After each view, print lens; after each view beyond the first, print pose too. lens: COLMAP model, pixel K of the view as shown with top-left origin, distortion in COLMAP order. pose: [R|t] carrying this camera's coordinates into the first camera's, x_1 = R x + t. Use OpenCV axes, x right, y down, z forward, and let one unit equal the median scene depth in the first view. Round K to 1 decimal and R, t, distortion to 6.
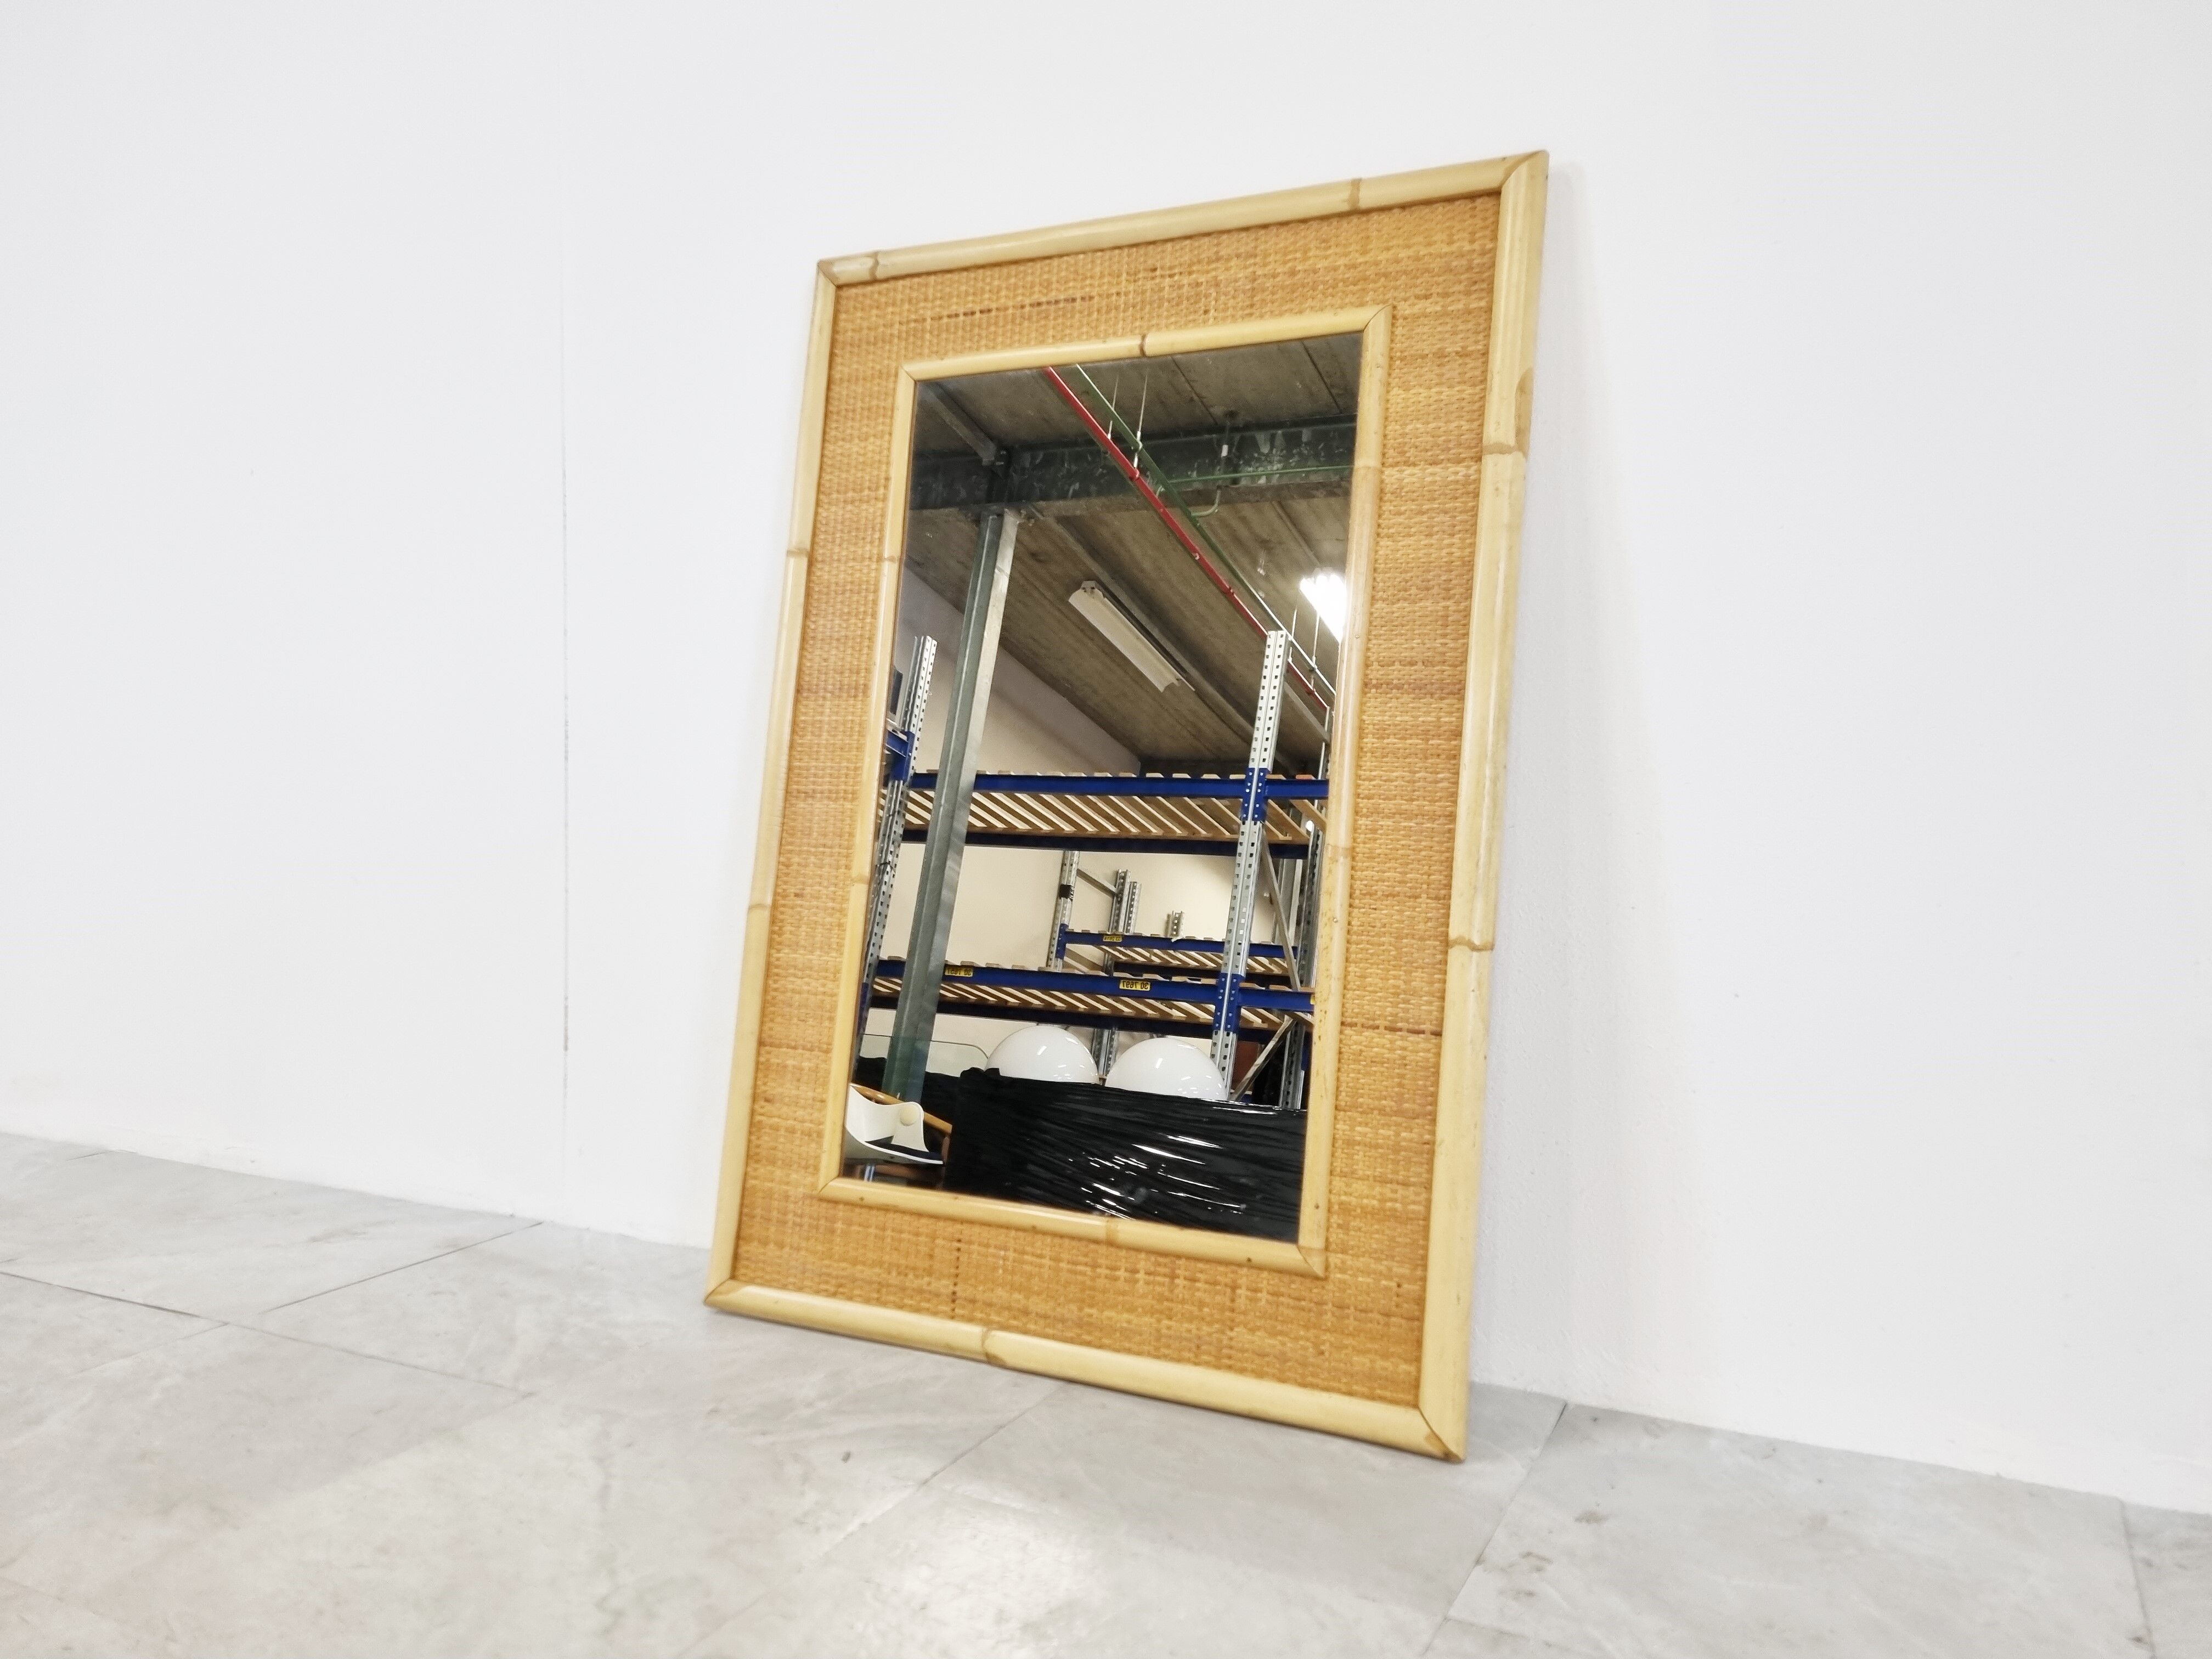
lens RADIAL K [[1656.4, 0, 1094.5], [0, 1656.4, 835.6], [0, 0, 1]] dist [0.073428, -0.047844]
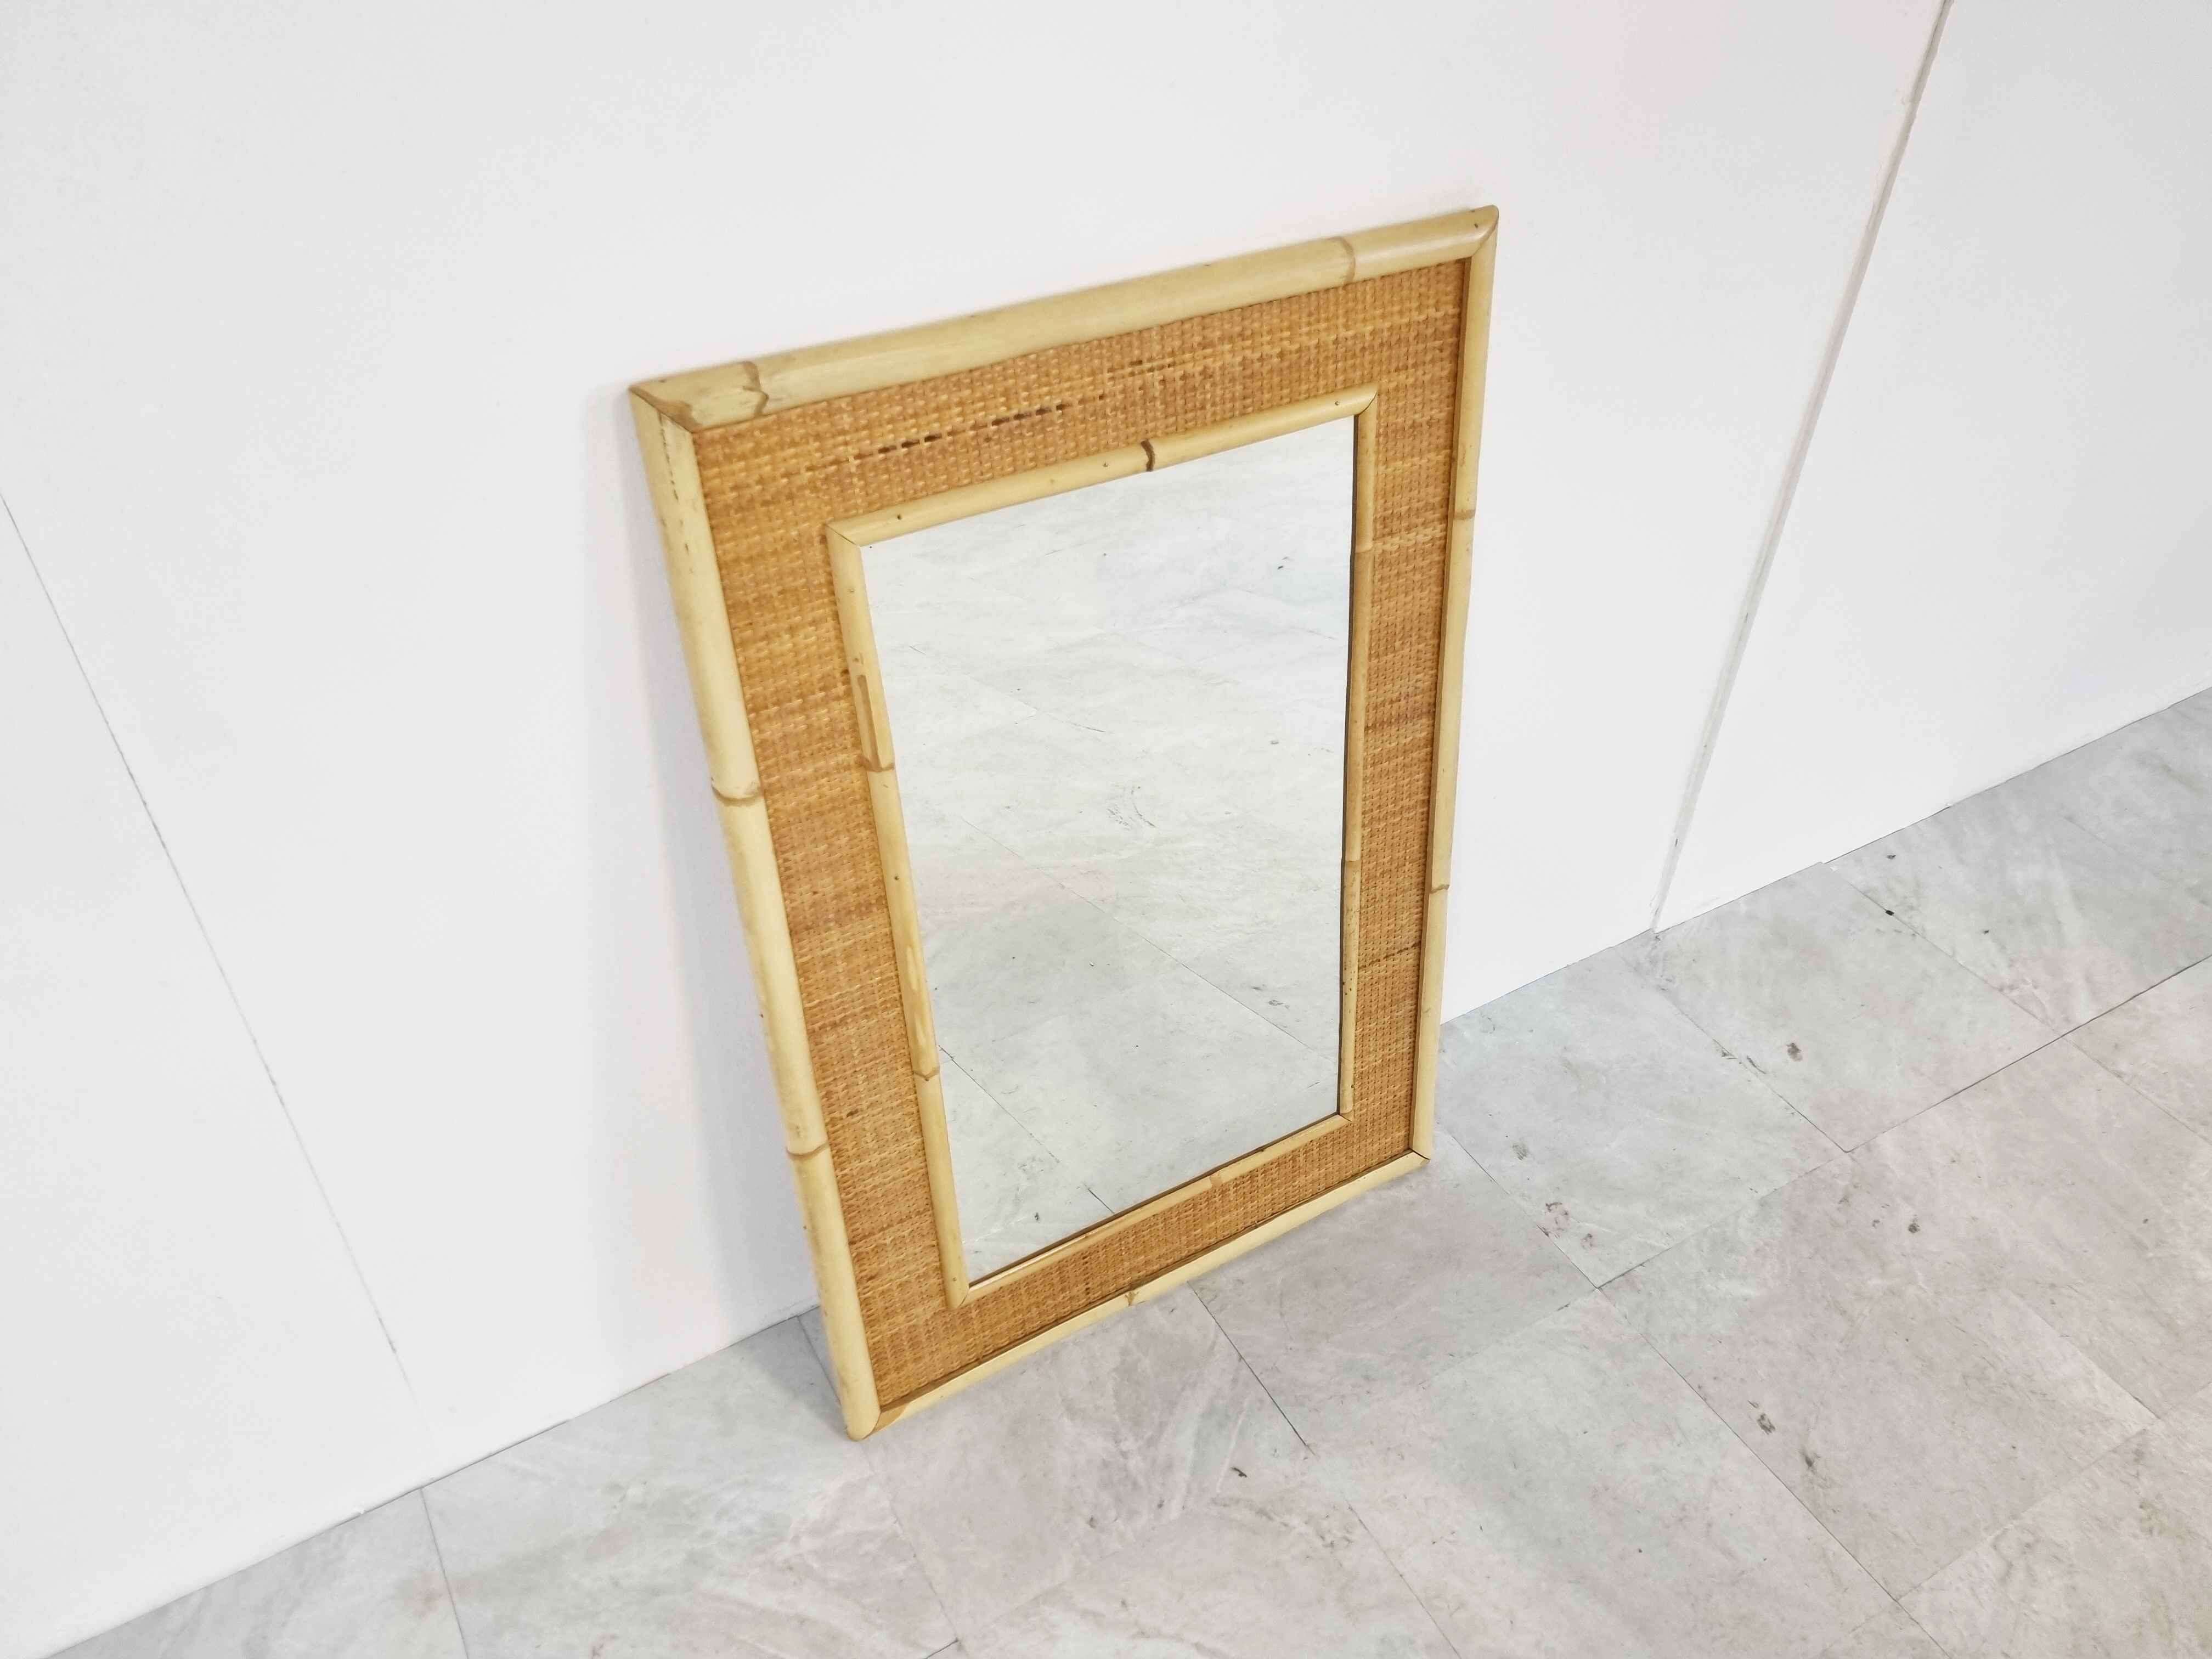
lens RADIAL K [[1656.4, 0, 1077.3], [0, 1656.4, 862.2], [0, 0, 1]] dist [0.073428, -0.047844]
pose [[0.545648, -0.549482, 0.632722, -0.654978], [0.023235, 0.764655, 0.644021, -0.697161], [-0.837692, -0.336708, 0.430000, 0.597816]]
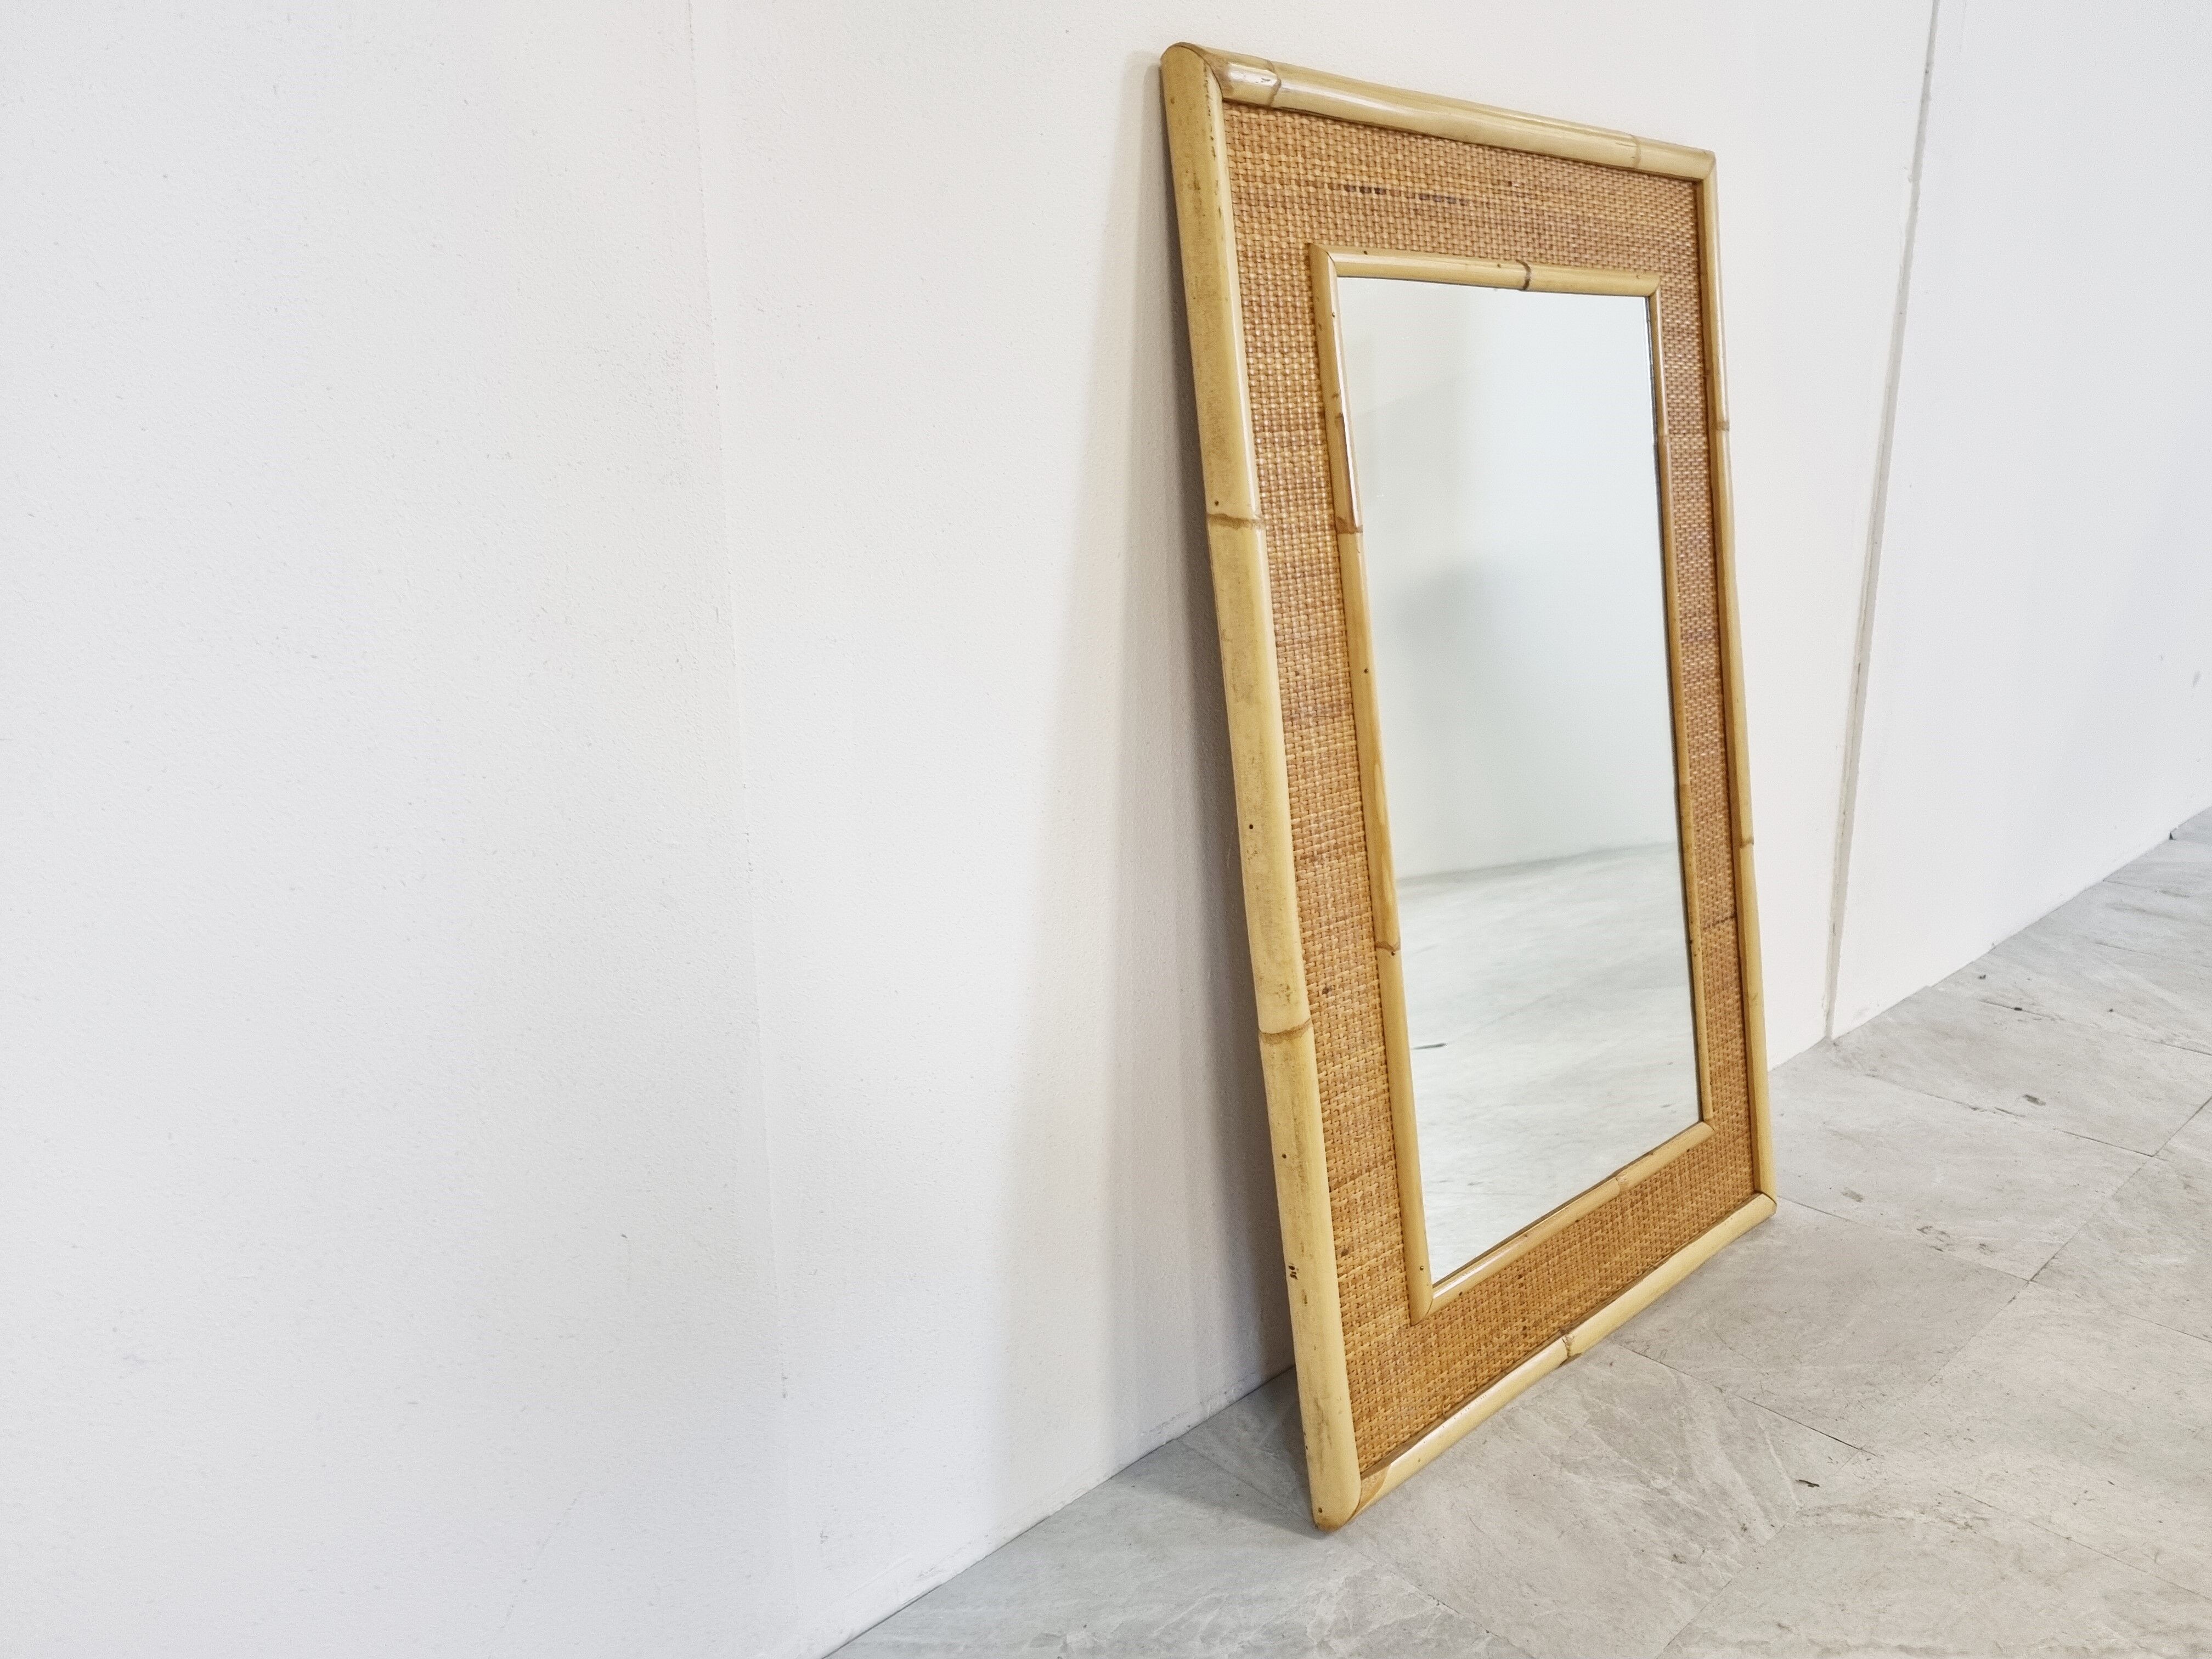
lens RADIAL K [[1656.4, 0, 1090.9], [0, 1656.4, 844.8], [0, 0, 1]] dist [0.073428, -0.047844]
pose [[0.324840, -0.257024, 0.910175, -0.951755], [0.045712, 0.965507, 0.256335, -0.244198], [-0.944664, -0.041662, 0.325384, 0.923953]]
